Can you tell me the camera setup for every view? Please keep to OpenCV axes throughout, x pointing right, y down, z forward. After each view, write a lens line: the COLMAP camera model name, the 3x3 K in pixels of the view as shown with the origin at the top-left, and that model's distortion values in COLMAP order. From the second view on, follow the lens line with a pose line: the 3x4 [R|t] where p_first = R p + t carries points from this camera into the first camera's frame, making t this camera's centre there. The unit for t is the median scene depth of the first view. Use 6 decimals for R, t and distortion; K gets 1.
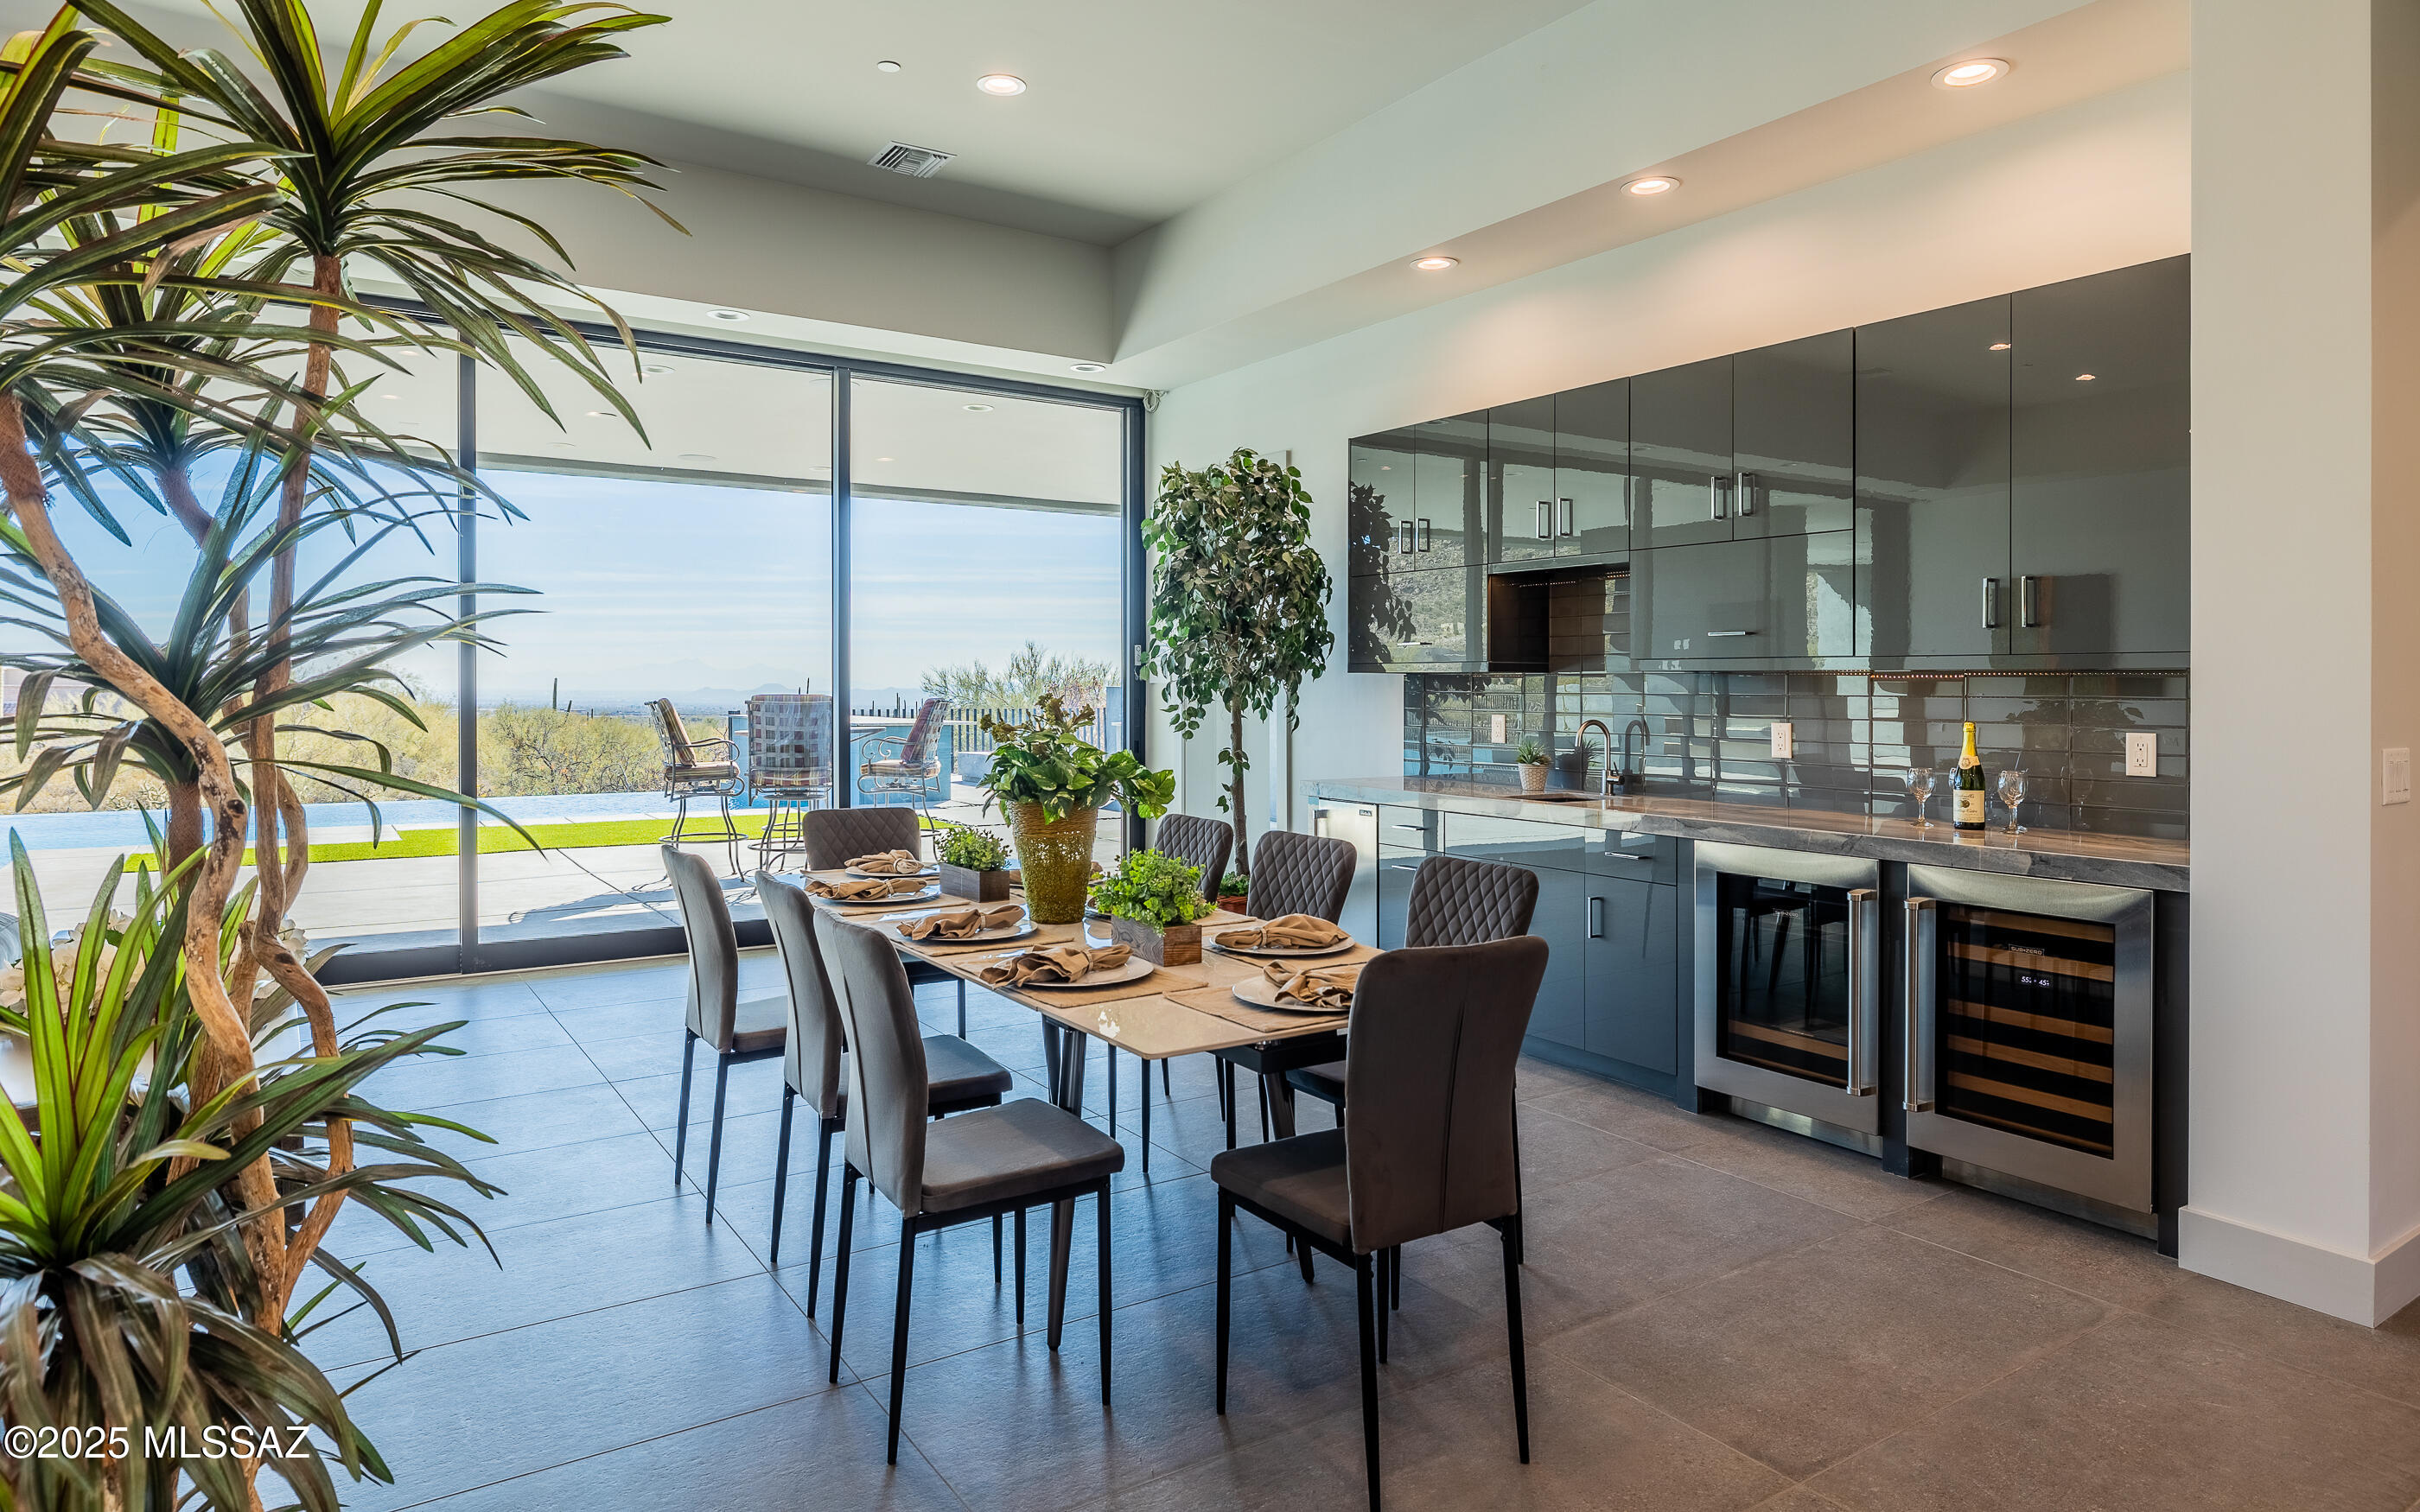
lens RADIAL K [[1395.6, 0, 1222.1], [0, 1395.6, 752.3], [0, 0, 1]] dist [-0.002686, -0.000653]
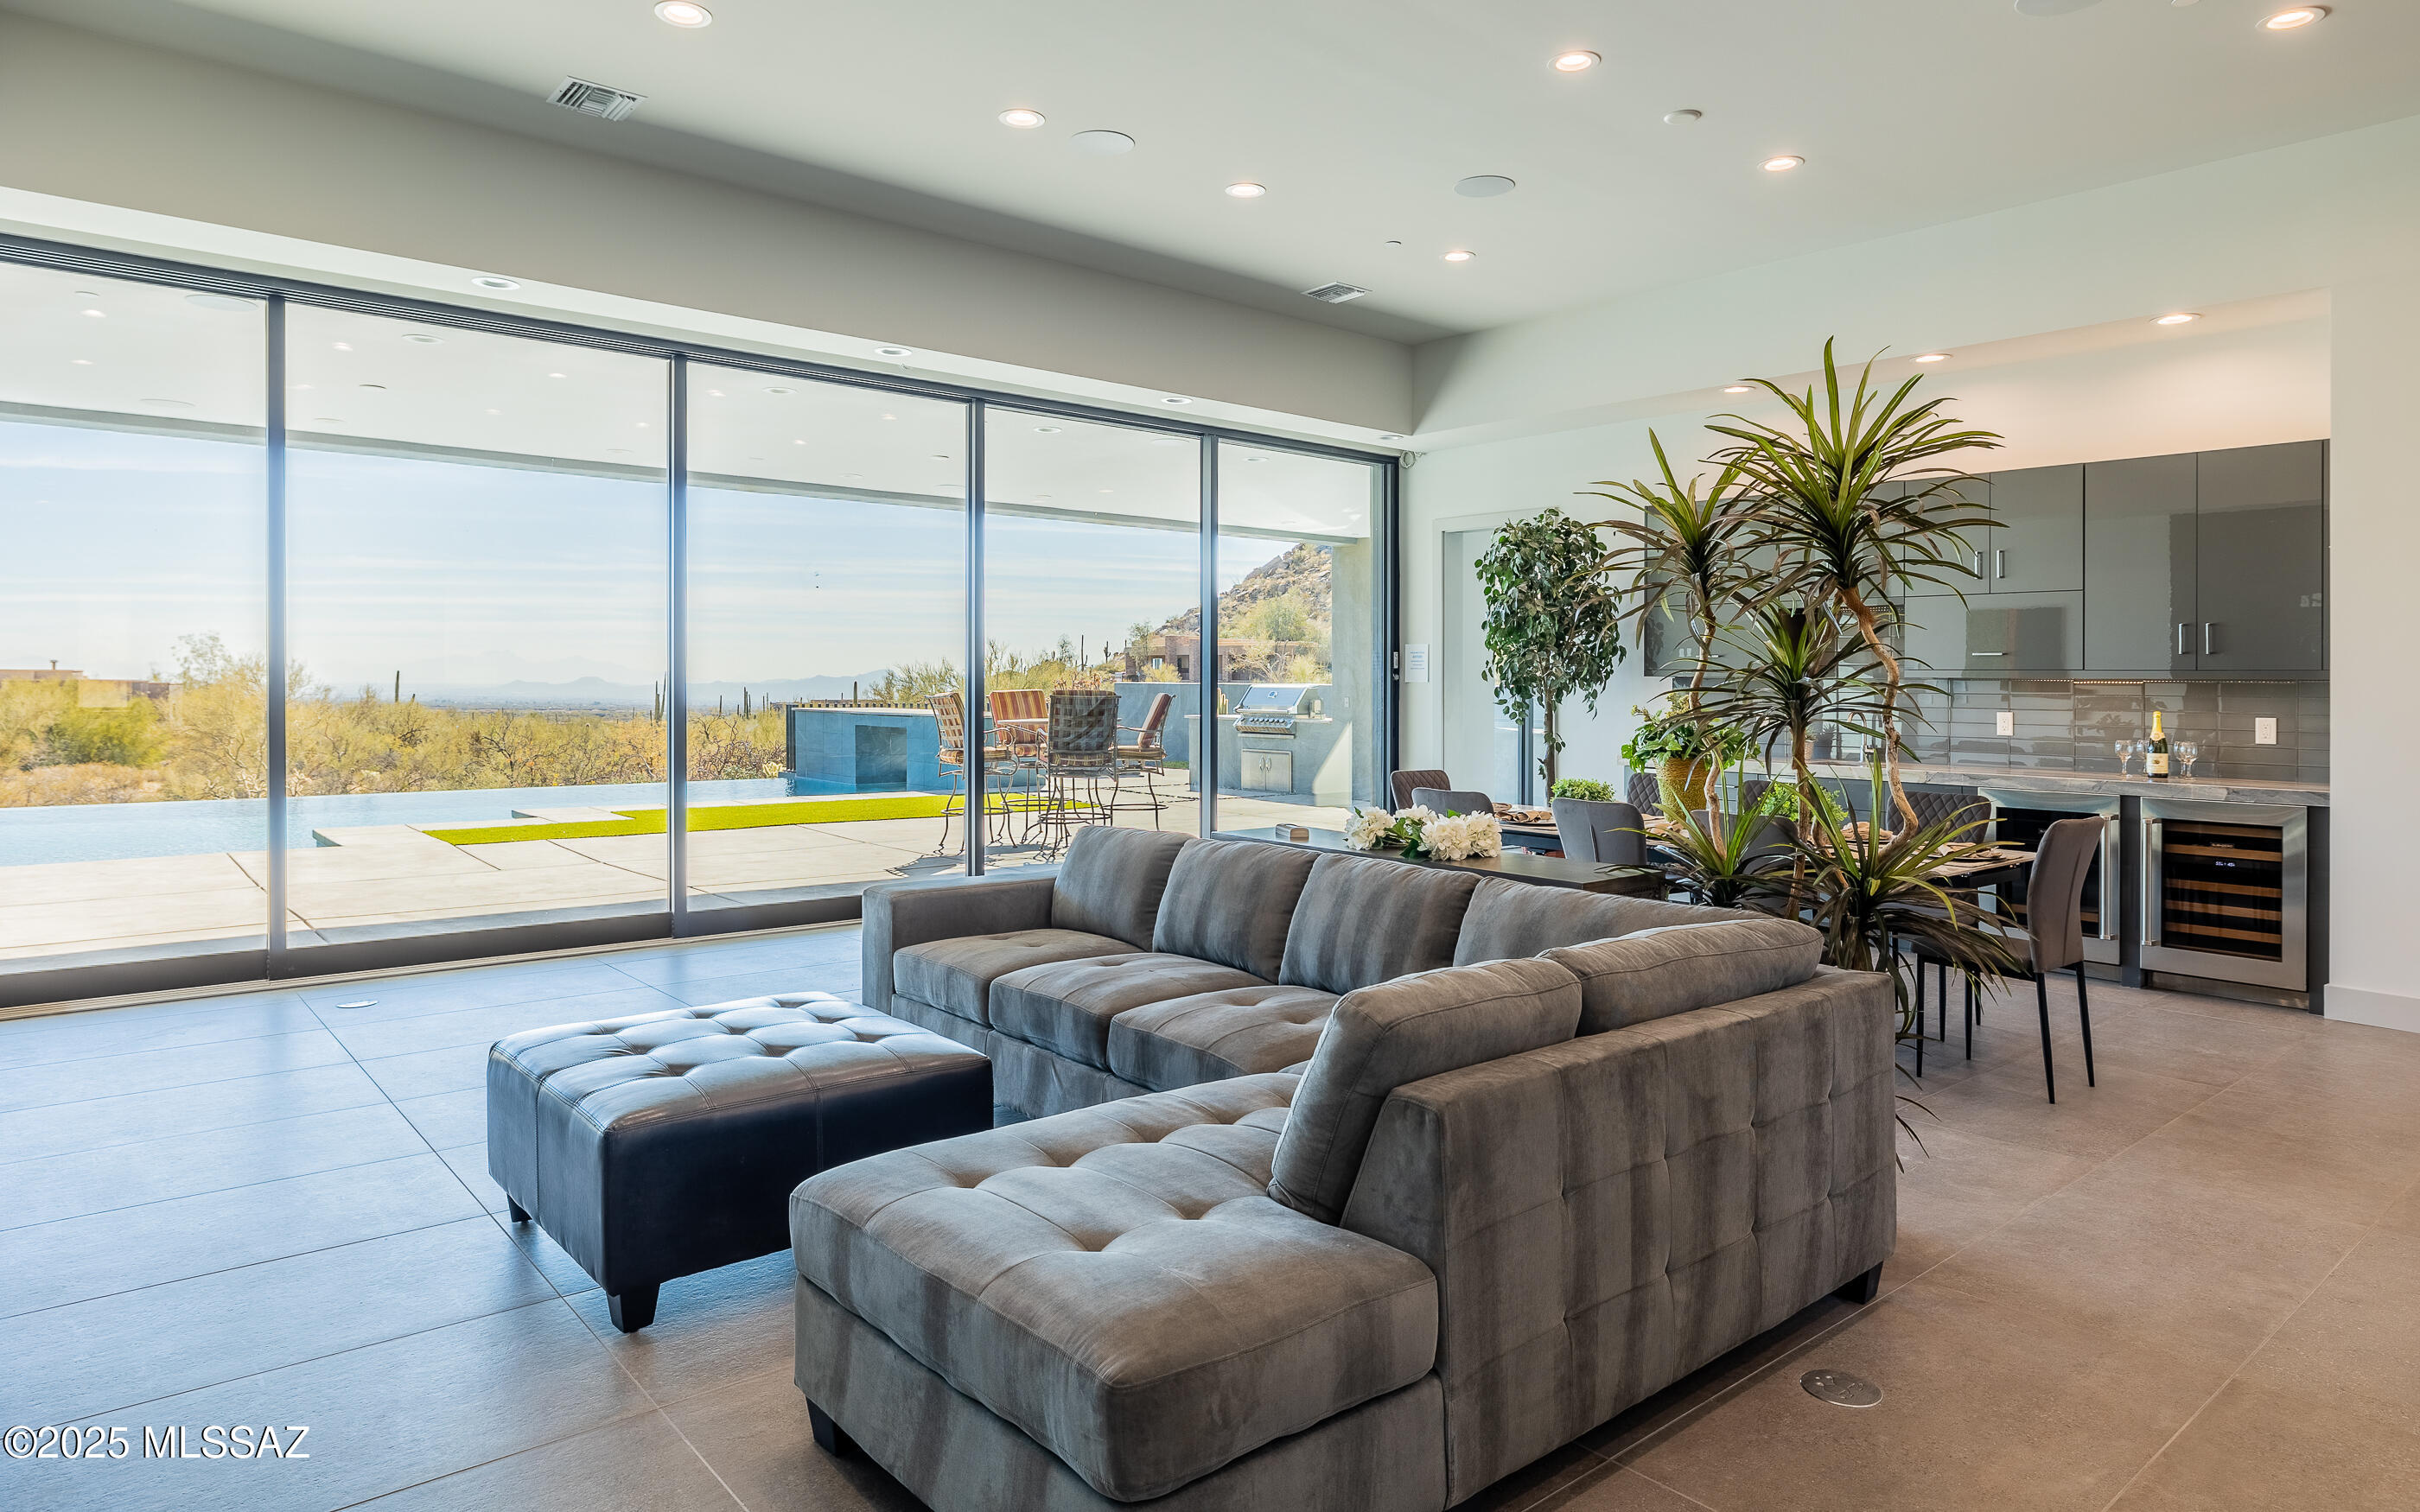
lens RADIAL K [[1395.6, 0, 1213.9], [0, 1395.6, 748.2], [0, 0, 1]] dist [-0.002686, -0.000653]
pose [[0.993347, -0.000581, 0.115157, -0.471296], [0.000607, 1.000000, -0.000186, 0.013067], [-0.115157, 0.000254, 0.993347, -0.305803]]
